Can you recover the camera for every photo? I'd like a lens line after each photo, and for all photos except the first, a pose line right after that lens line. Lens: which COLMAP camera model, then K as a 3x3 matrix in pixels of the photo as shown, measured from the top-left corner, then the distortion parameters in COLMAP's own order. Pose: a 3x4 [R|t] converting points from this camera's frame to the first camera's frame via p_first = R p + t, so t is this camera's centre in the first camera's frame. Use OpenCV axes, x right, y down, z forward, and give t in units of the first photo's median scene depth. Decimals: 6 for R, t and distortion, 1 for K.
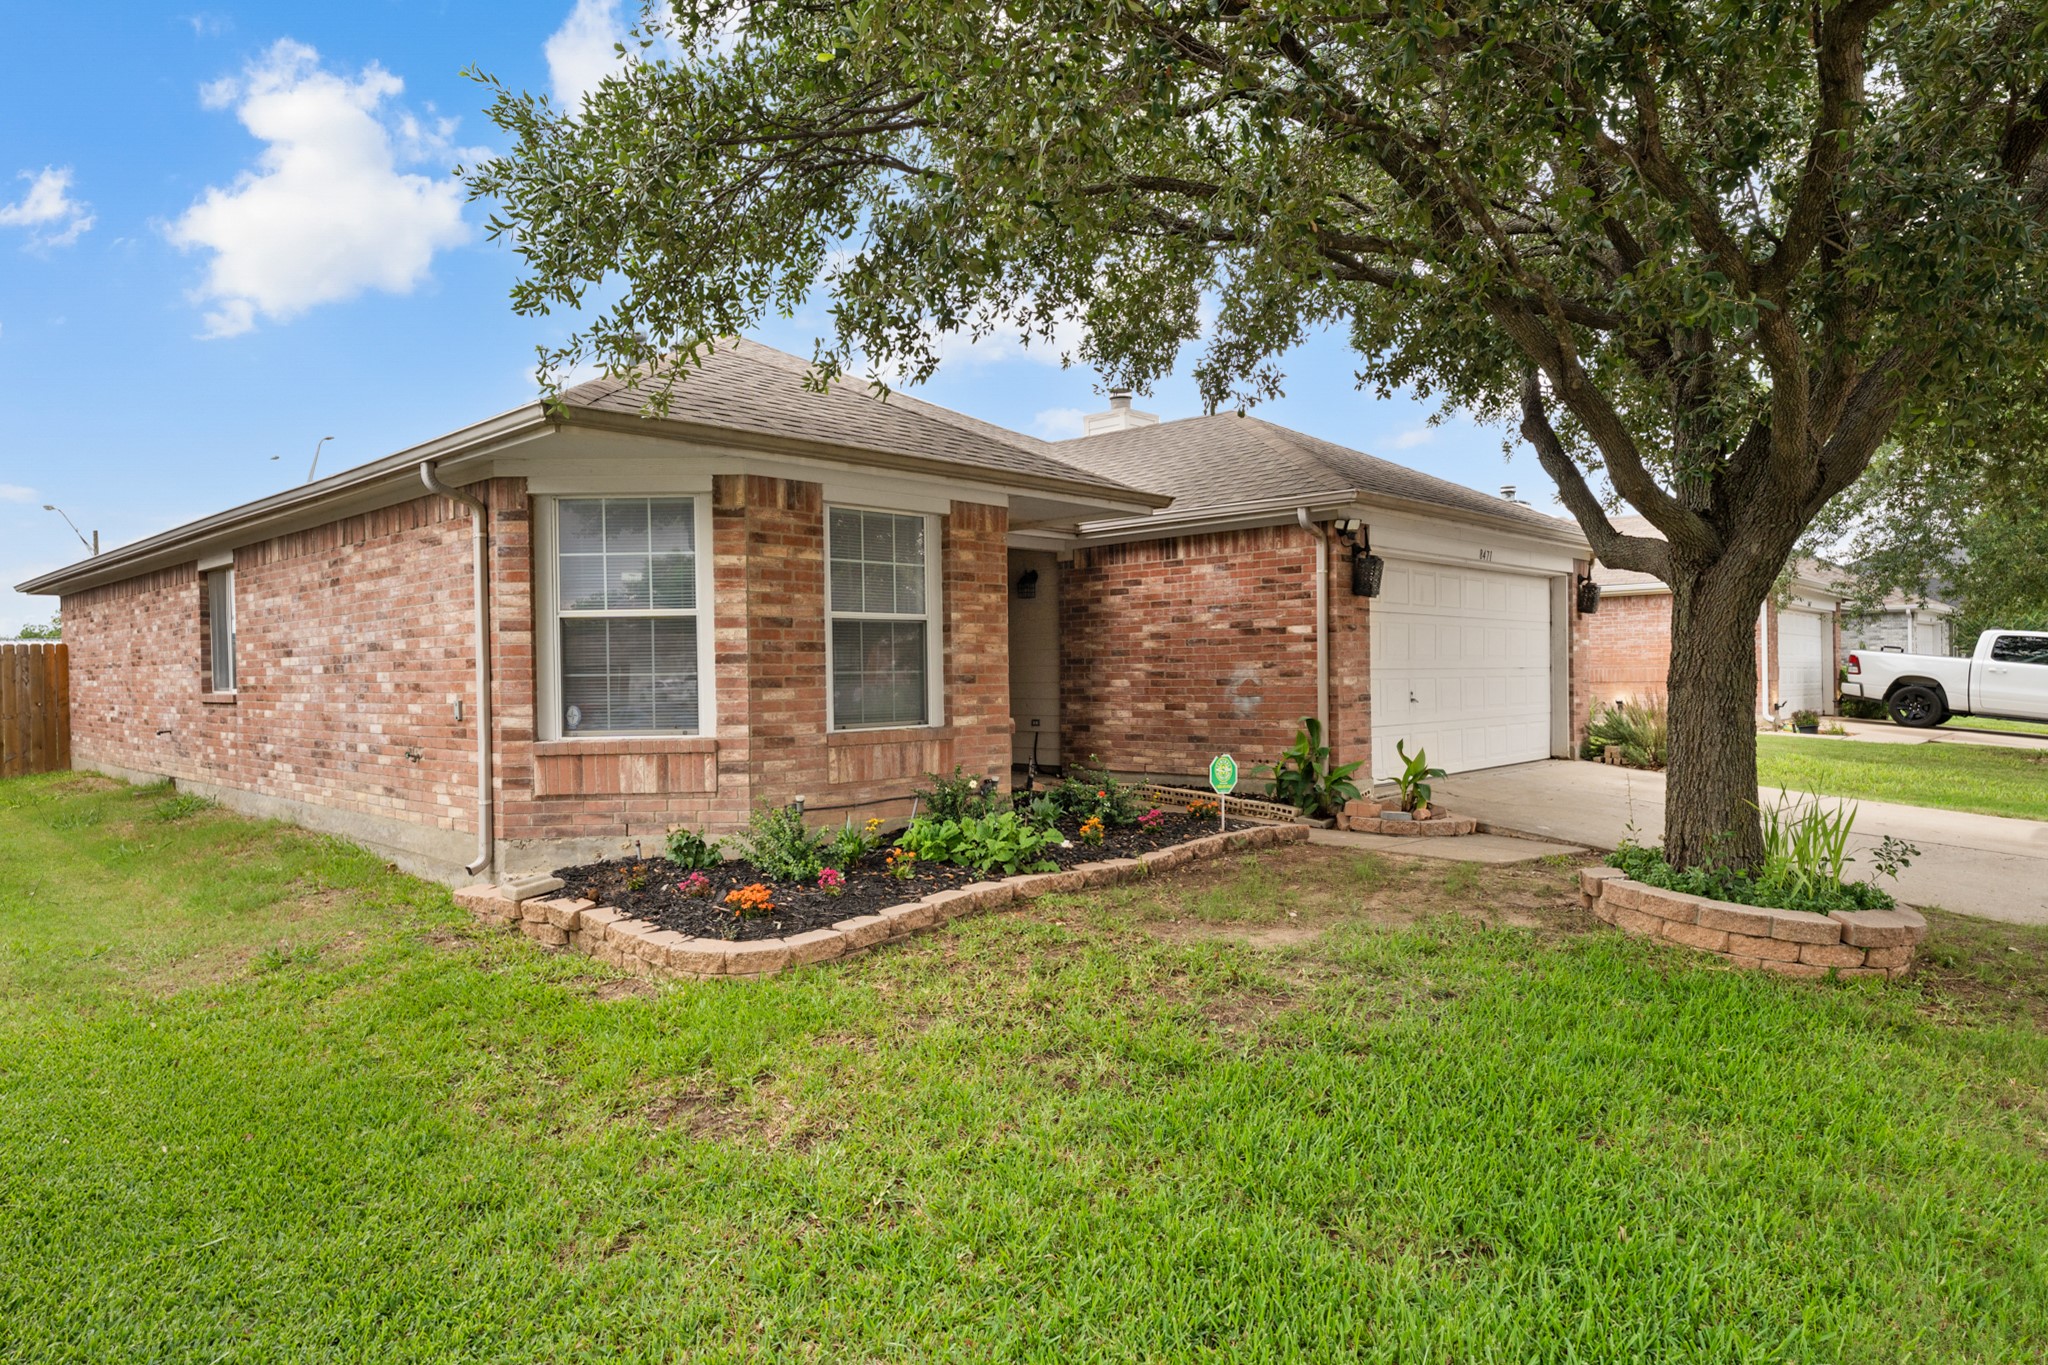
lens RADIAL K [[1227.9, 0, 1024.0], [0, 1227.9, 682.5], [0, 0, 1]] dist [0.002043, 0.000623]
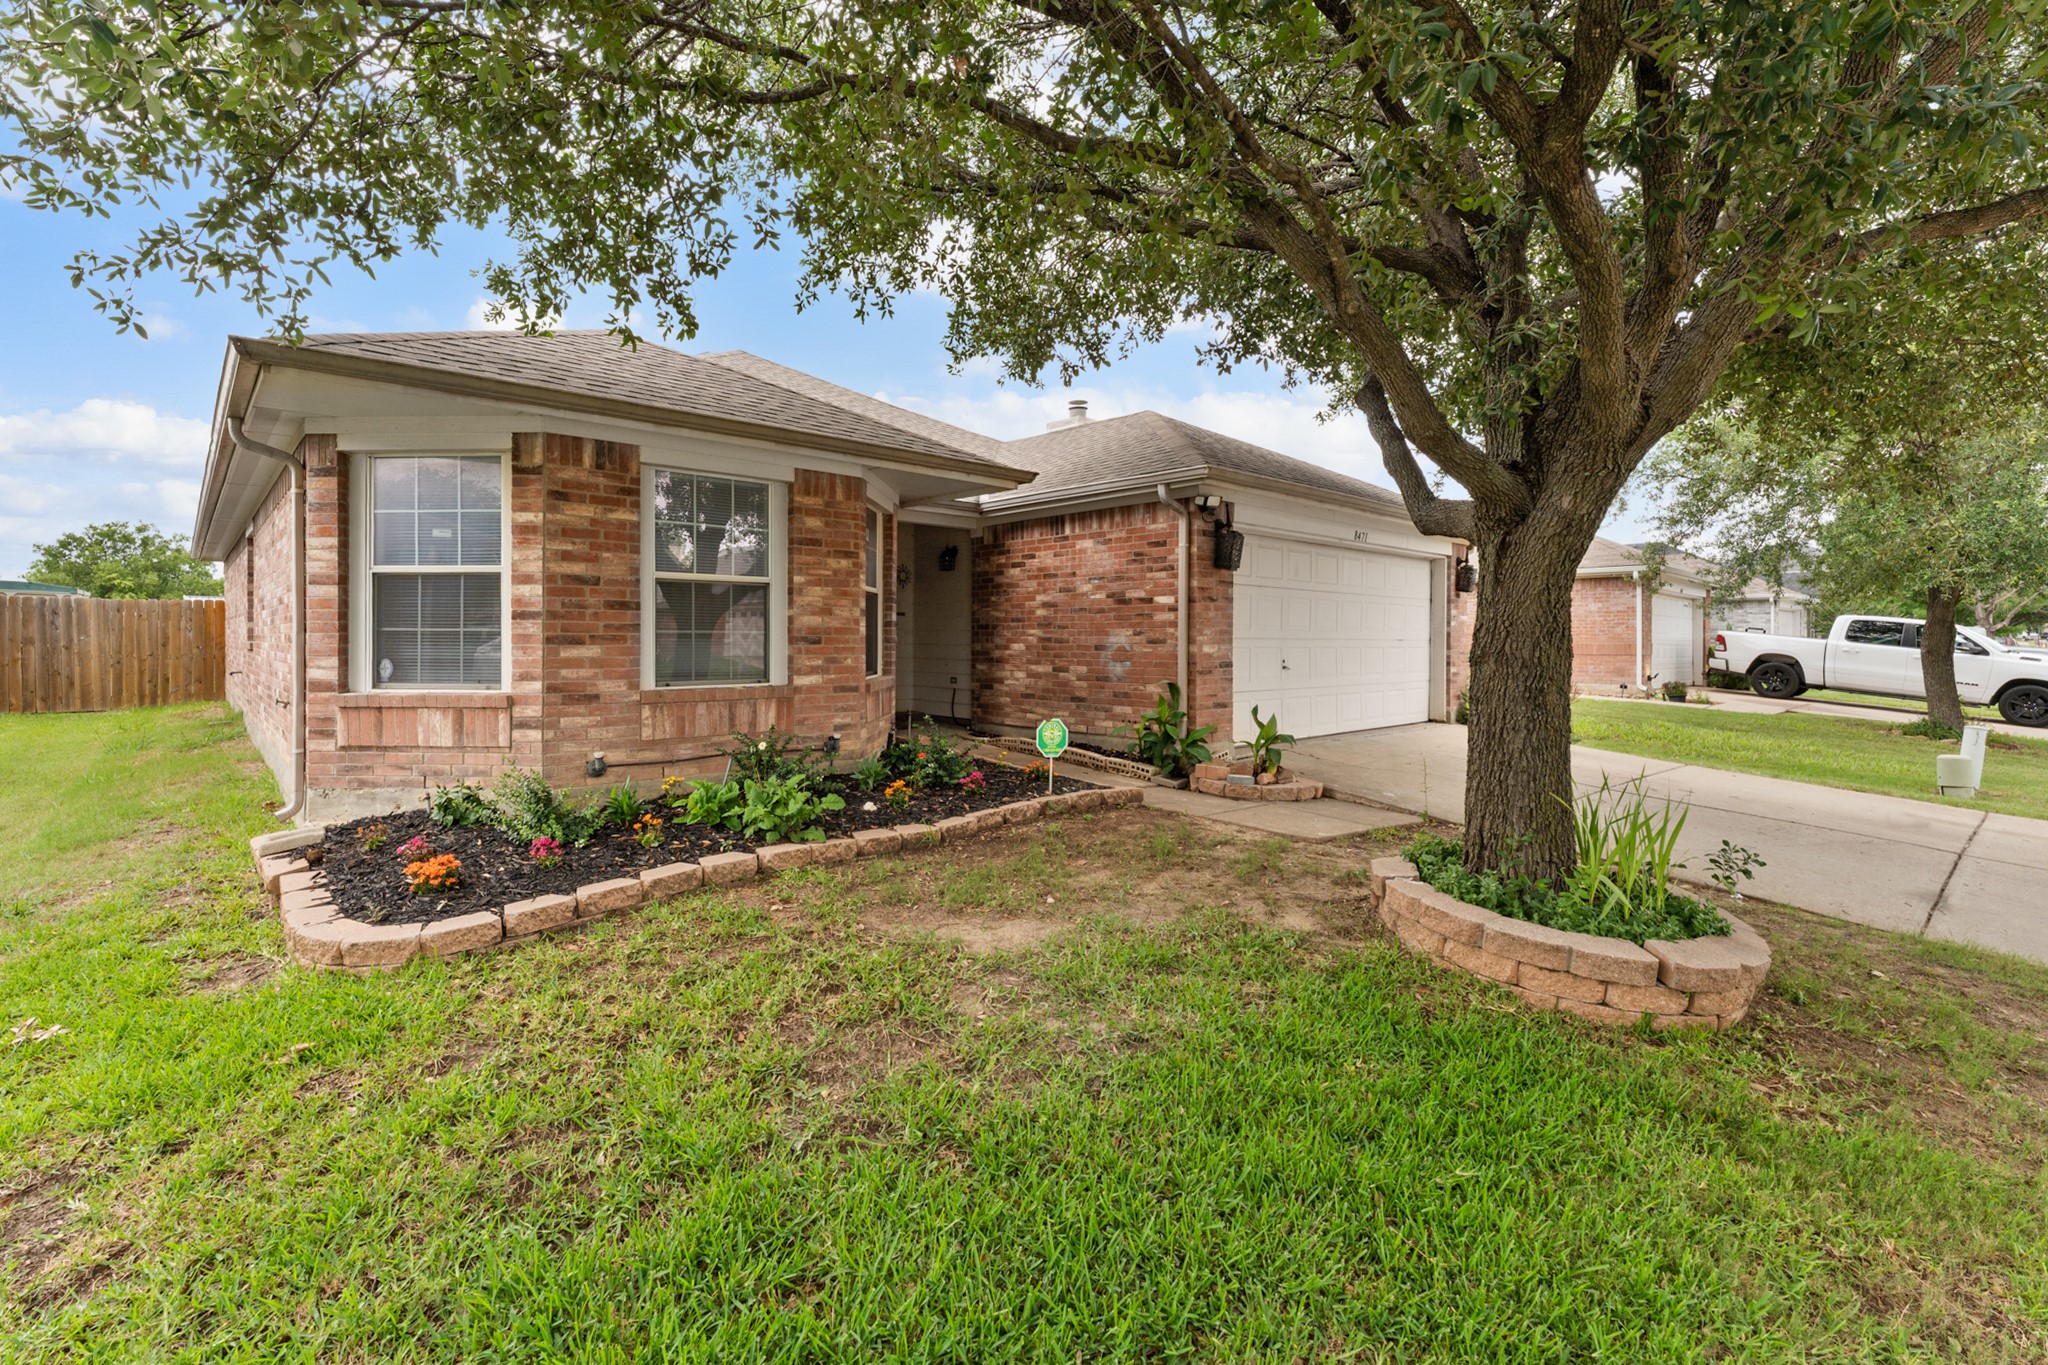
lens RADIAL K [[909.0, 0, 1016.7], [0, 909.0, 642.2], [0, 0, 1]] dist [-0.000563, -0.000051]
pose [[0.997334, 0.018317, -0.070635, 0.185777], [-0.018524, 0.999826, -0.002284, -0.002510], [0.070581, 0.003586, 0.997500, 0.245806]]
